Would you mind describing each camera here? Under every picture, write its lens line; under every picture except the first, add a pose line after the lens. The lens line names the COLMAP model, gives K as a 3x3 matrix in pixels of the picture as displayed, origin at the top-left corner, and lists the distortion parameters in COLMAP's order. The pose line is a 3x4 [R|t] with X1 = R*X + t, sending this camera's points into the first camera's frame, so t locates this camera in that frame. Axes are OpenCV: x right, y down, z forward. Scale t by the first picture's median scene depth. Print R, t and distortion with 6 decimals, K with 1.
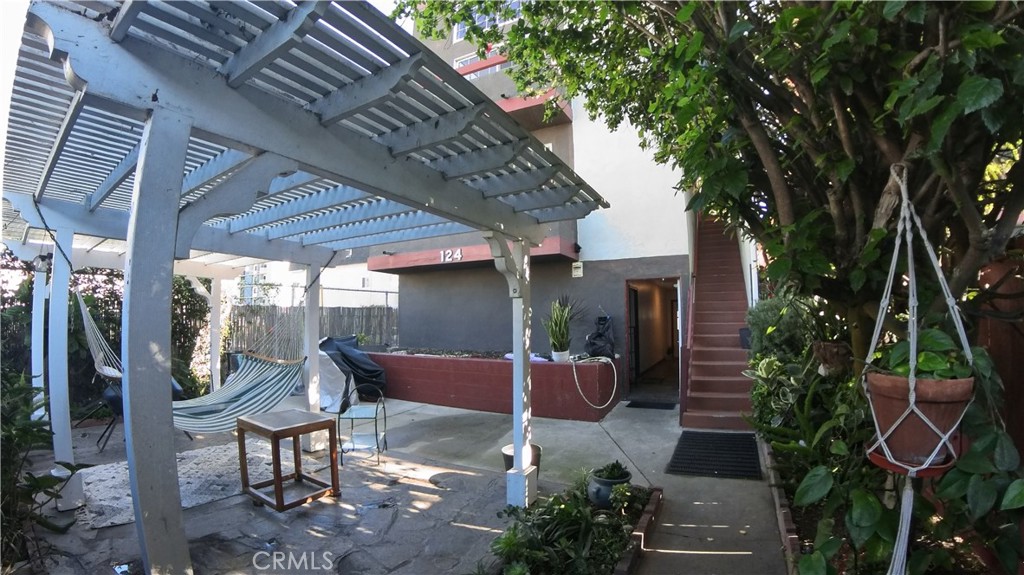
lens RADIAL K [[397.4, 0, 512.0], [0, 397.4, 287.5], [0, 0, 1]] dist [-0.001301, -0.004382]
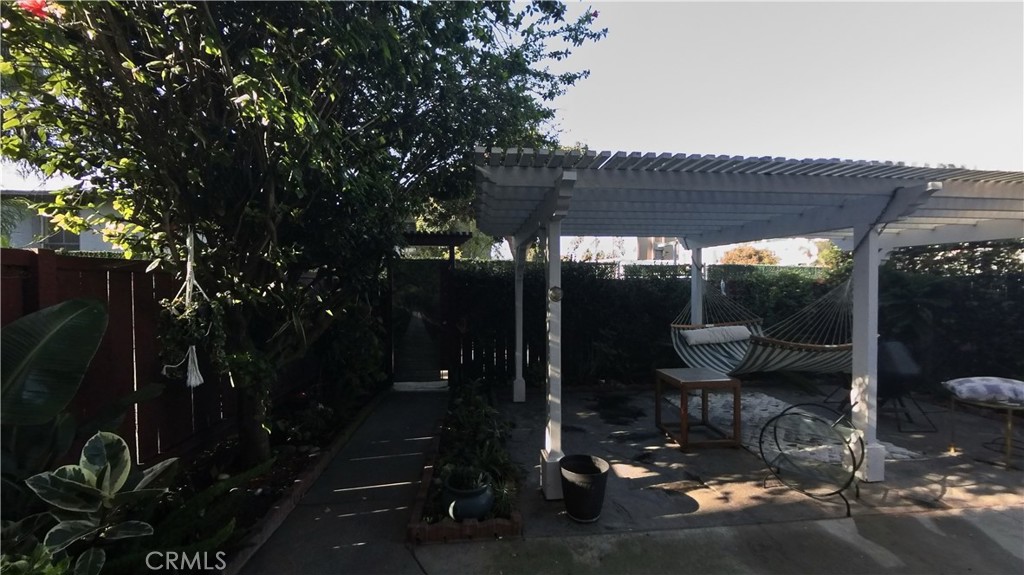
lens RADIAL K [[397.4, 0, 512.0], [0, 397.4, 287.5], [0, 0, 1]] dist [-0.001301, -0.004382]
pose [[-0.804074, 0.012574, -0.594397, 0.570999], [0.049086, 0.997767, -0.045294, 0.050377], [0.592500, -0.065596, -0.802895, 1.421219]]
